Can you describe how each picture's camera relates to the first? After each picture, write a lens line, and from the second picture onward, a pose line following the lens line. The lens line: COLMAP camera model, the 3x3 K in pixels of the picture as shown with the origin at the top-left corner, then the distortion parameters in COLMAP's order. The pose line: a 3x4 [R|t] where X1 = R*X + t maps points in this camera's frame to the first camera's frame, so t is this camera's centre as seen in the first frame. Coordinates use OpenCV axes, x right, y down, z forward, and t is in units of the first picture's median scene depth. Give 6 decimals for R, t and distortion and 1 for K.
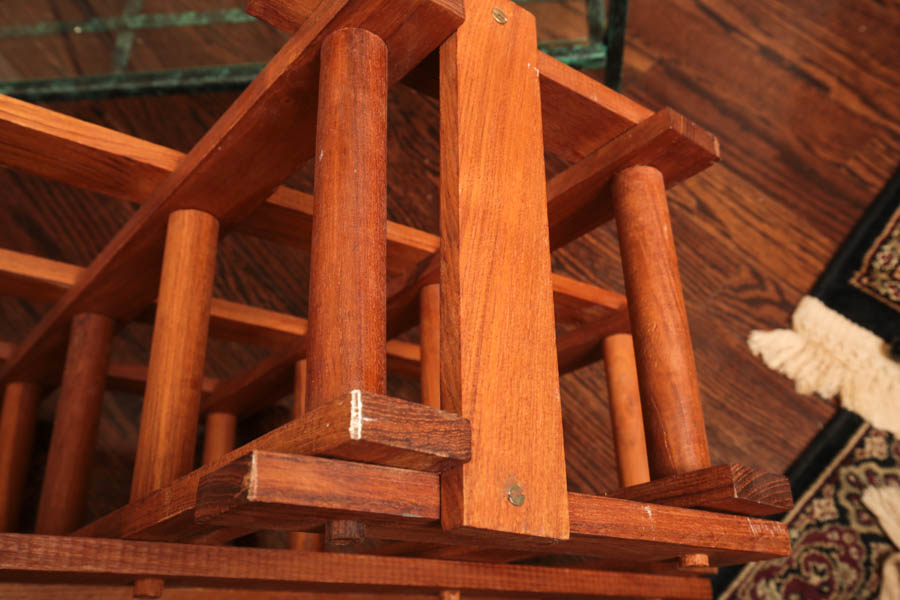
lens RADIAL K [[842.9, 0, 451.2], [0, 842.9, 298.7], [0, 0, 1]] dist [0.021139, 0.000000]
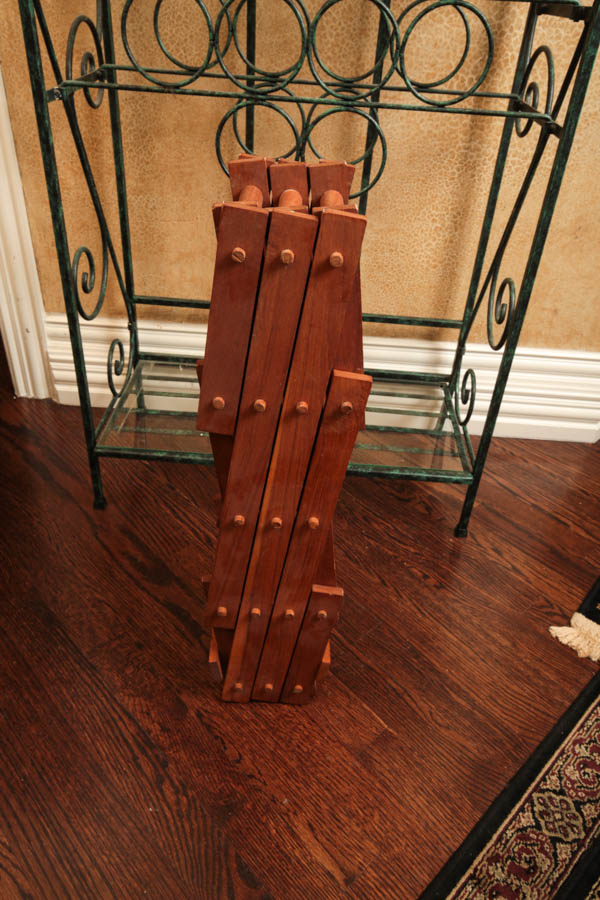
lens RADIAL K [[678.6, 0, 297.3], [0, 678.6, 445.7], [0, 0, 1]] dist [0.010101, 0.008859]
pose [[0.982537, 0.162025, 0.091479, -0.389167], [-0.096731, 0.864786, -0.492735, 0.482303], [-0.158945, 0.475282, 0.865357, -0.392321]]
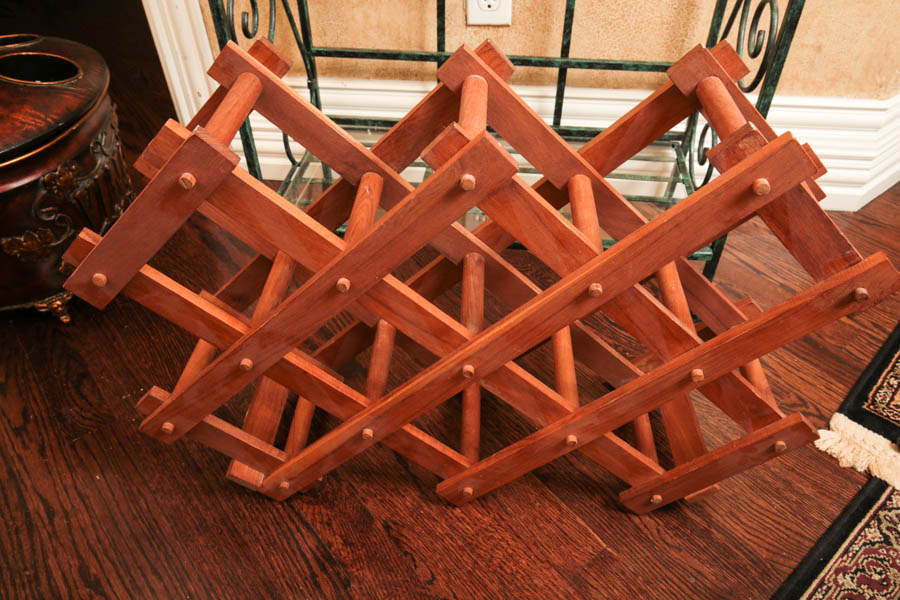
lens RADIAL K [[678.6, 0, 452.3], [0, 678.6, 303.4], [0, 0, 1]] dist [0.010101, 0.008859]
pose [[0.988908, 0.146579, 0.023984, -0.345878], [-0.126212, 0.914424, -0.384576, 0.387550], [-0.078302, 0.377284, 0.922782, -0.191125]]
